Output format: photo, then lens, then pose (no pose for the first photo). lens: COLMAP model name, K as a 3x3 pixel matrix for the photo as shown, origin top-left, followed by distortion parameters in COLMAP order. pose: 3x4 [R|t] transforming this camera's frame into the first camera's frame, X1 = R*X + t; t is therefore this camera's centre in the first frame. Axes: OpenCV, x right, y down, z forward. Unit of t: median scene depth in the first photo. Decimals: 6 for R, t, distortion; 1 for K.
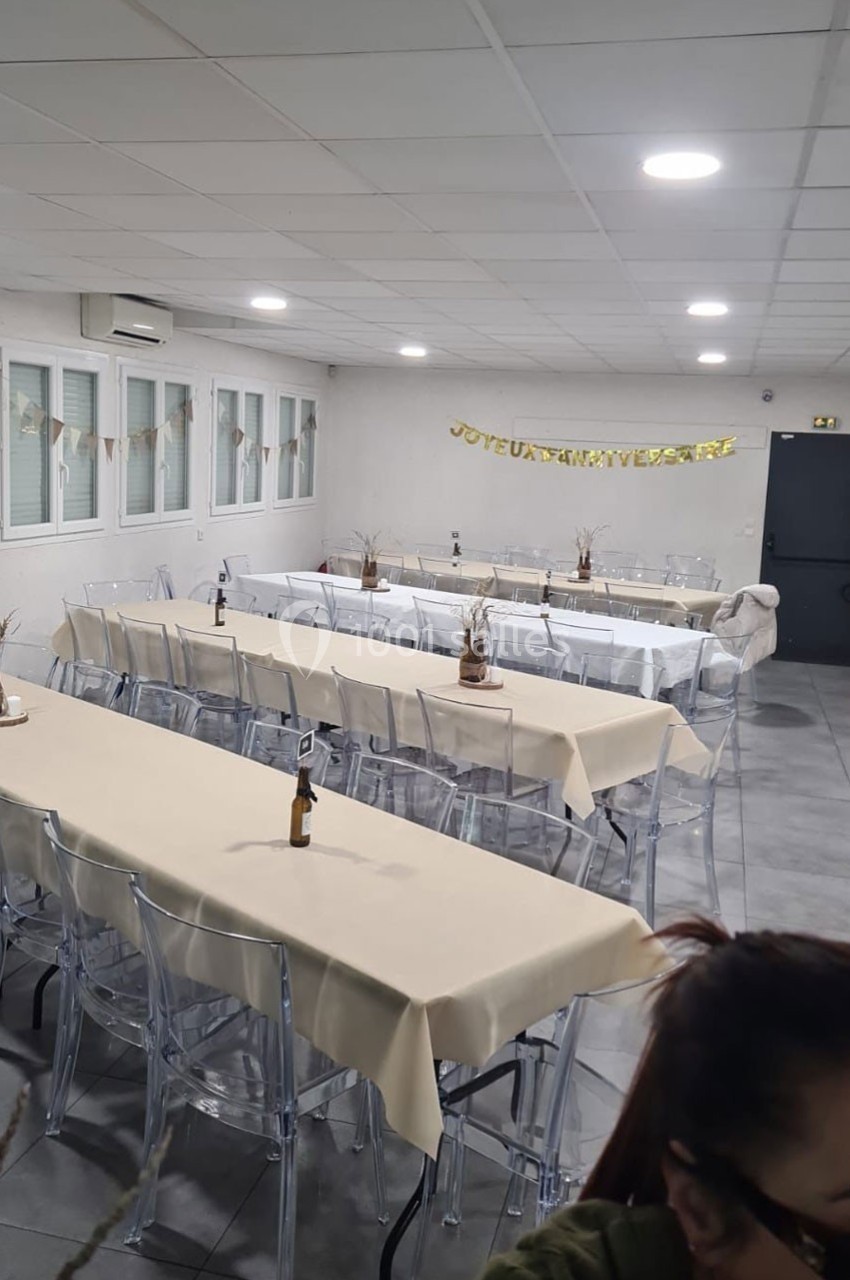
lens RADIAL K [[1165.1, 0, 425.0], [0, 1165.1, 640.0], [0, 0, 1]] dist [0.003356, 0.003508]
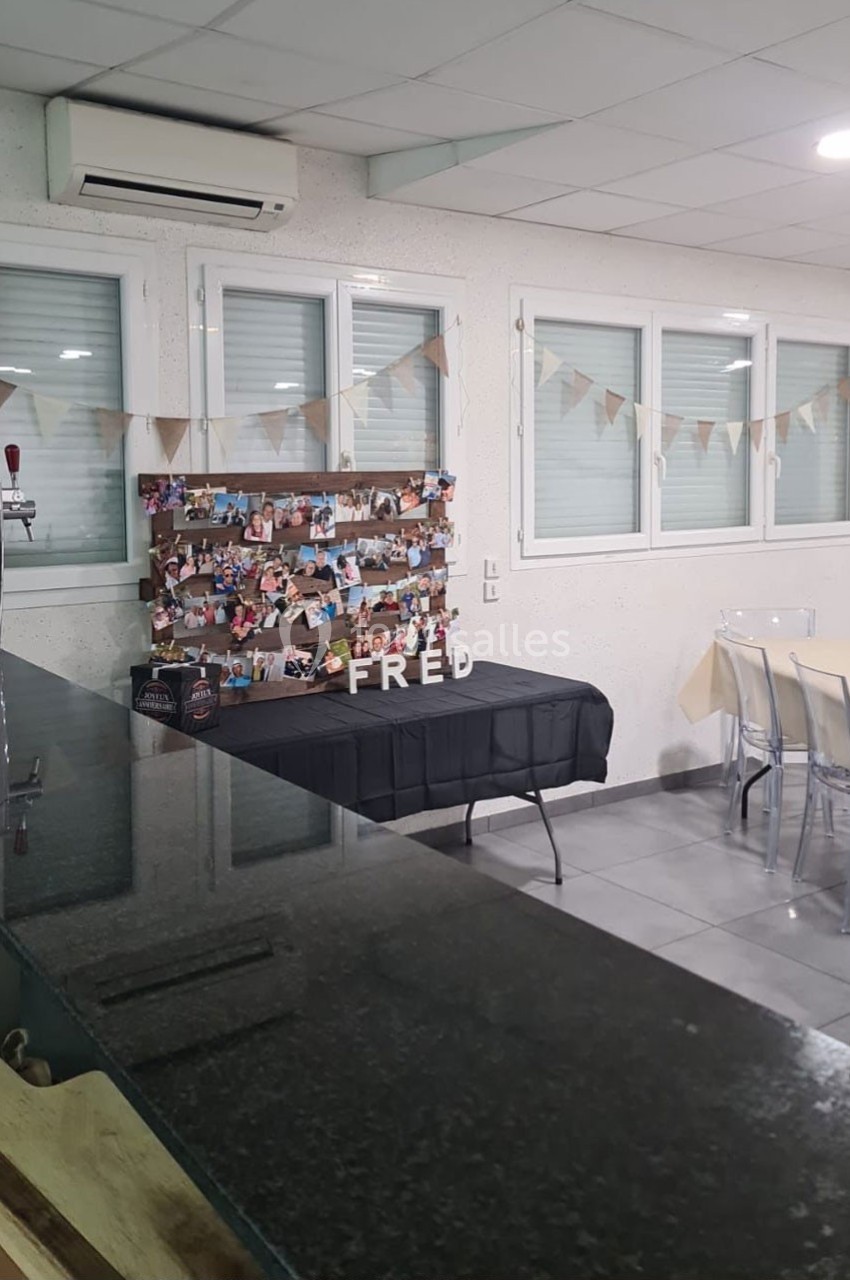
lens RADIAL K [[1165.1, 0, 425.0], [0, 1165.1, 640.0], [0, 0, 1]] dist [0.003356, 0.003508]
pose [[0.759247, 0.104478, -0.642361, 0.088314], [-0.100154, 0.994029, 0.043298, -0.059277], [0.643049, 0.031461, 0.765178, 0.384964]]
